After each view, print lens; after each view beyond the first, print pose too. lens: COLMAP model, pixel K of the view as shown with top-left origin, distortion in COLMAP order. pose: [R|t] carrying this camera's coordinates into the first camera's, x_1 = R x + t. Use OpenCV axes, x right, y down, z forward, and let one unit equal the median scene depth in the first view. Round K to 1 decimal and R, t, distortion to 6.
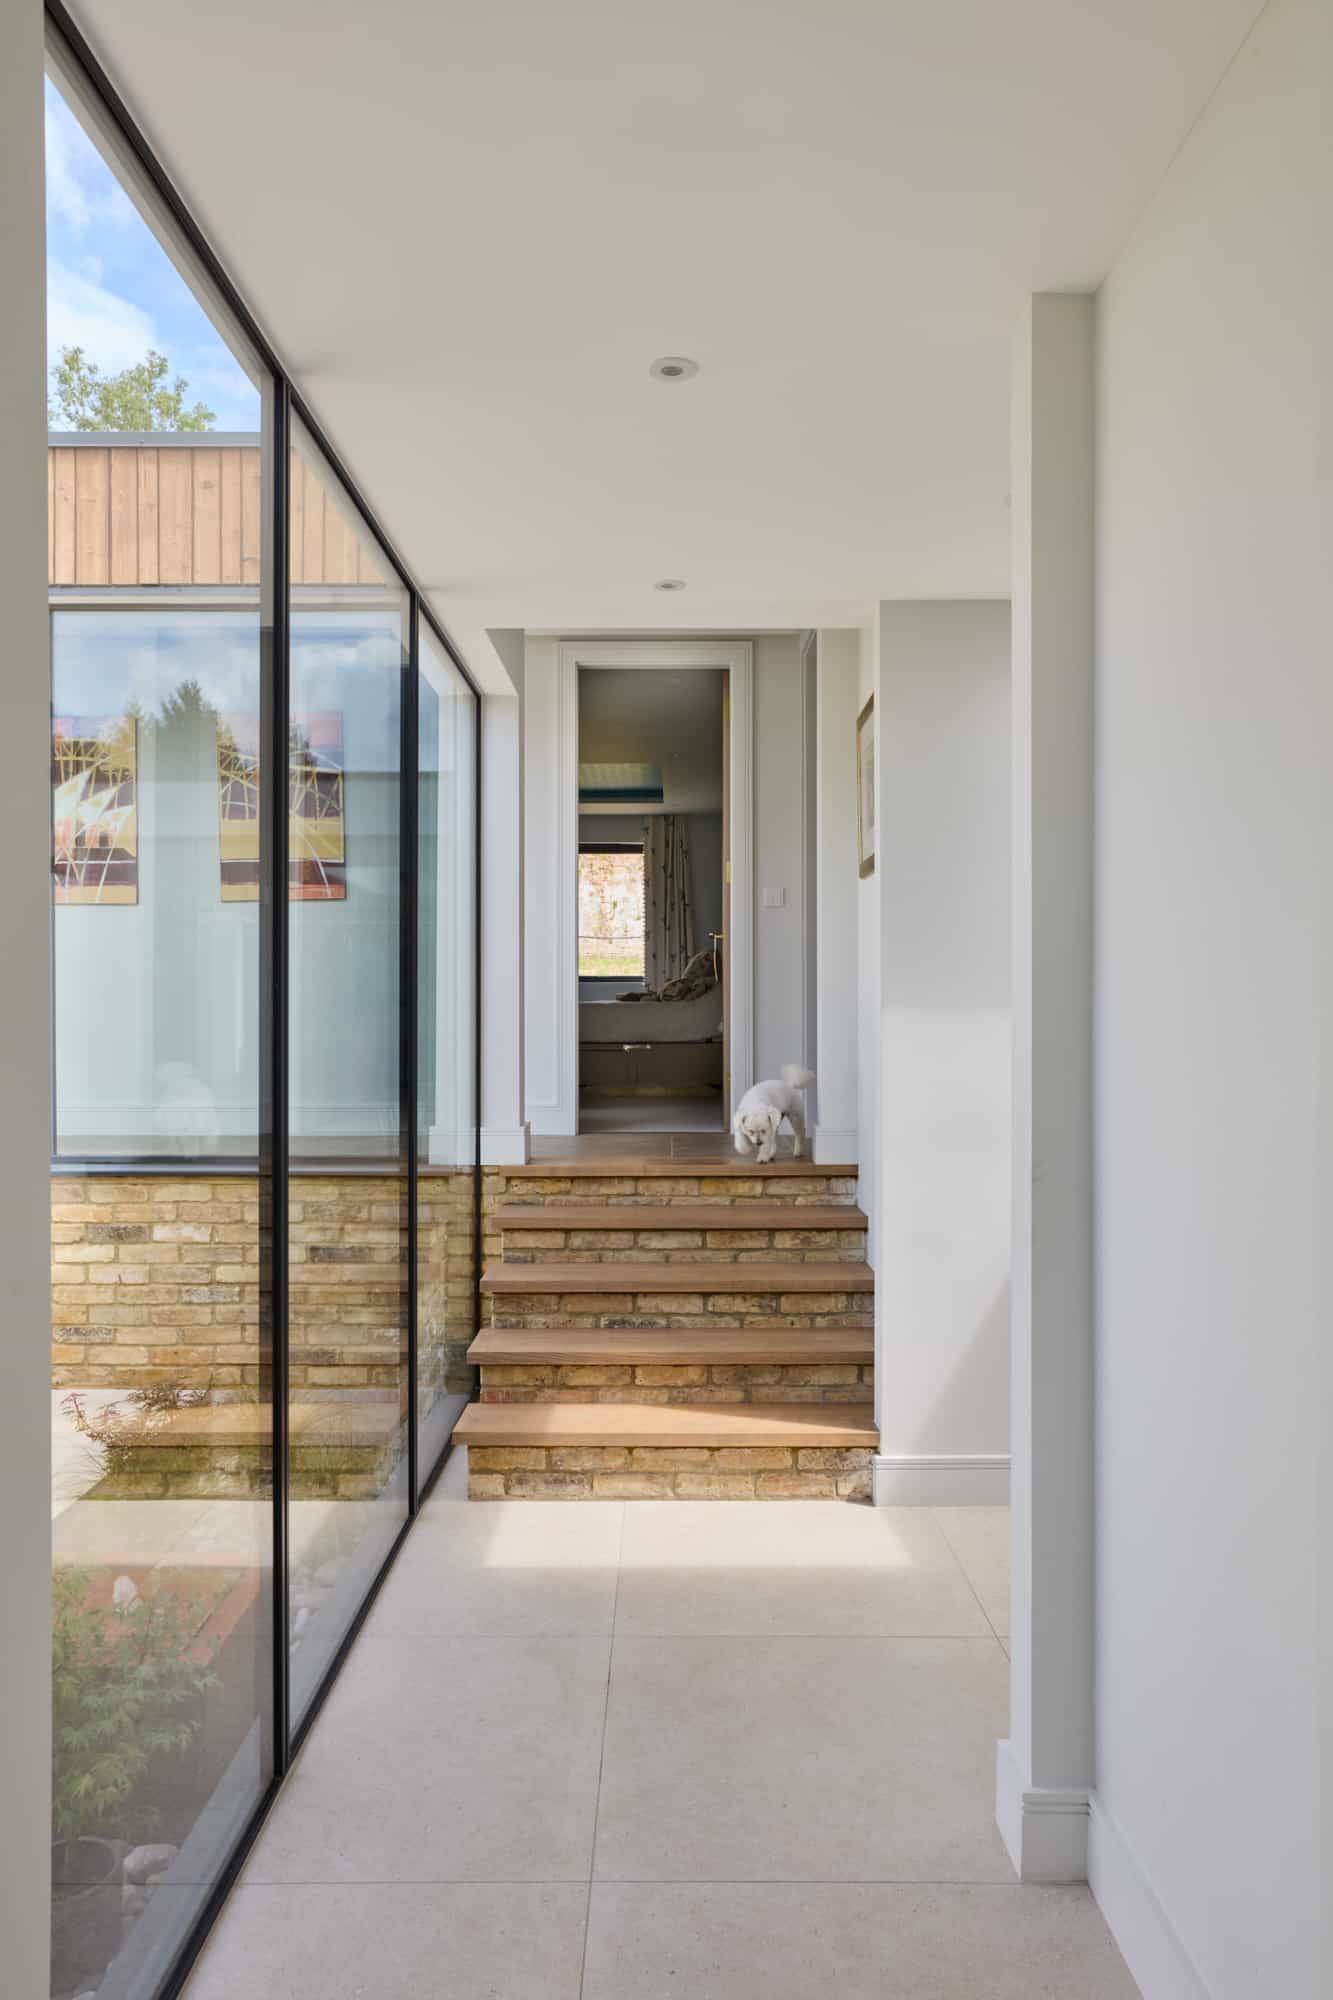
lens RADIAL K [[1377.0, 0, 681.5], [0, 1377.0, 1014.4], [0, 0, 1]] dist [-0.007596, -0.004364]
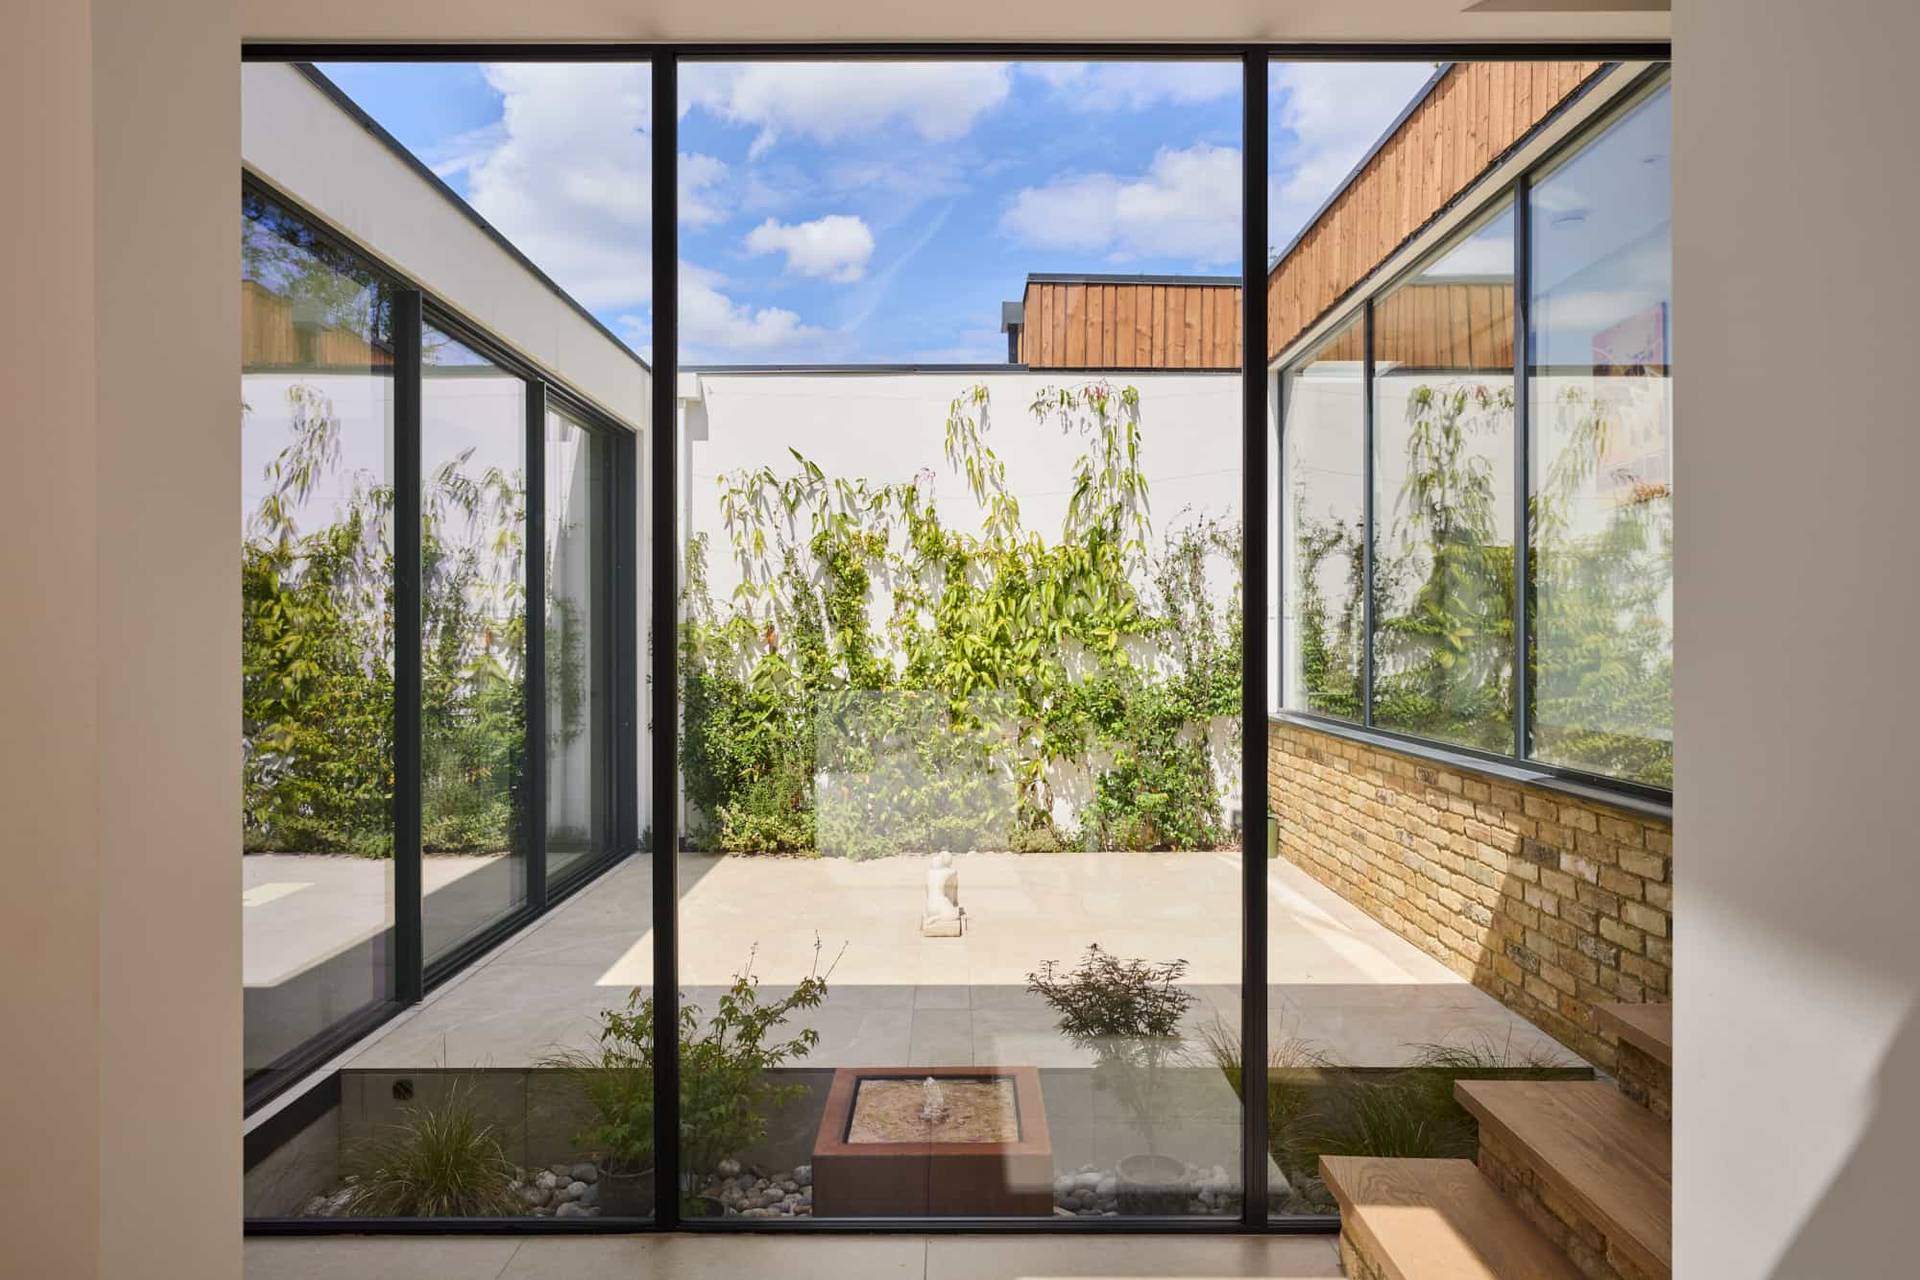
lens RADIAL K [[1199.9, 0, 948.7], [0, 1199.9, 636.9], [0, 0, 1]] dist [-0.013731, 0.007582]
pose [[-0.004051, -0.001078, -0.999991, 0.364637], [-0.001267, 0.999999, -0.001073, 0.020496], [0.999991, 0.001262, -0.004052, 0.620553]]
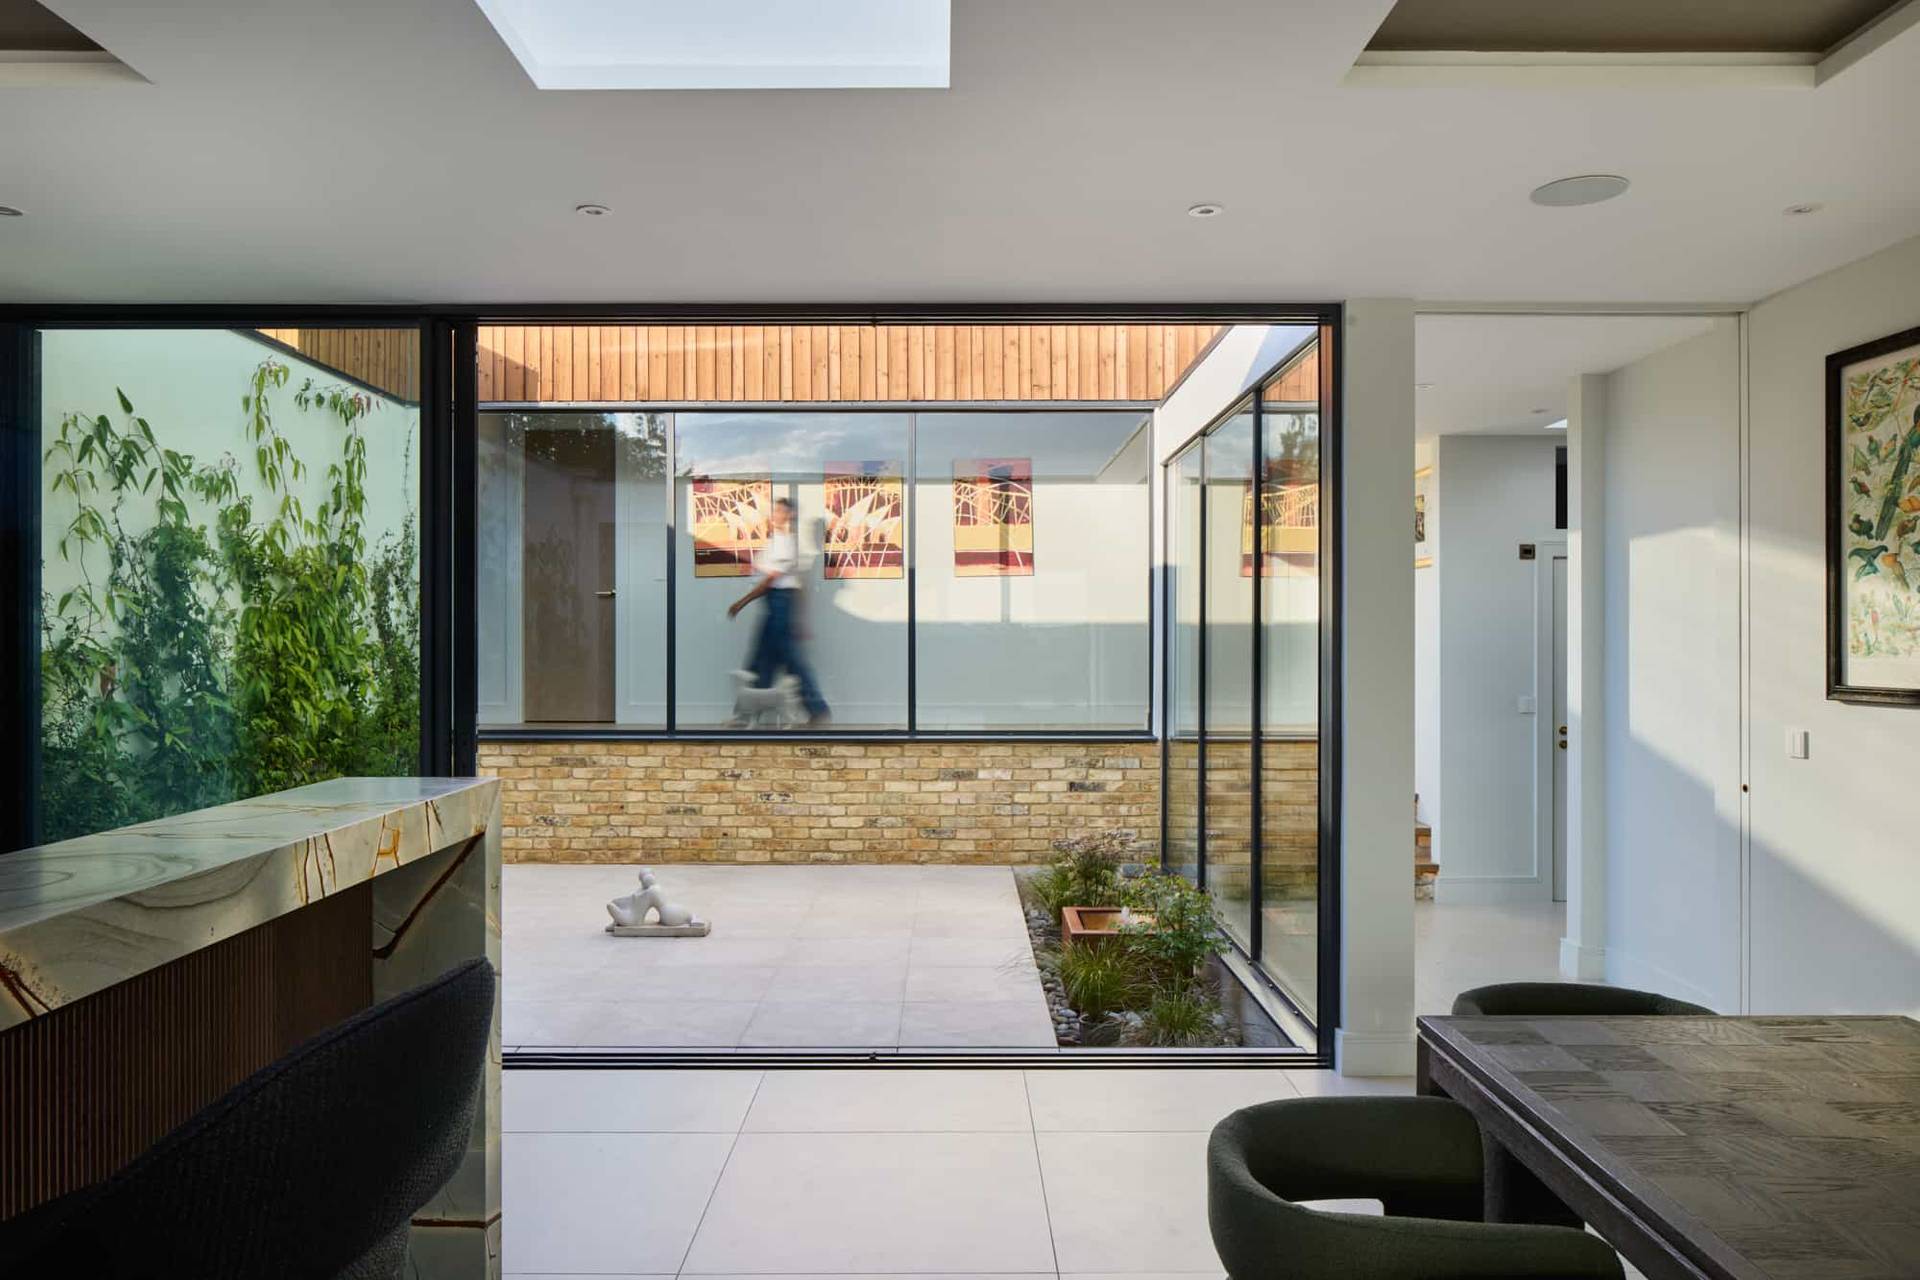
lens RADIAL K [[1321.9, 0, 964.1], [0, 1321.9, 635.3], [0, 0, 1]] dist [-0.007596, -0.004364]
pose [[0.999990, 0.000491, -0.004464, -0.394920], [-0.000530, 0.999962, -0.008694, -0.001115], [0.004460, 0.008696, 0.999952, -0.660305]]
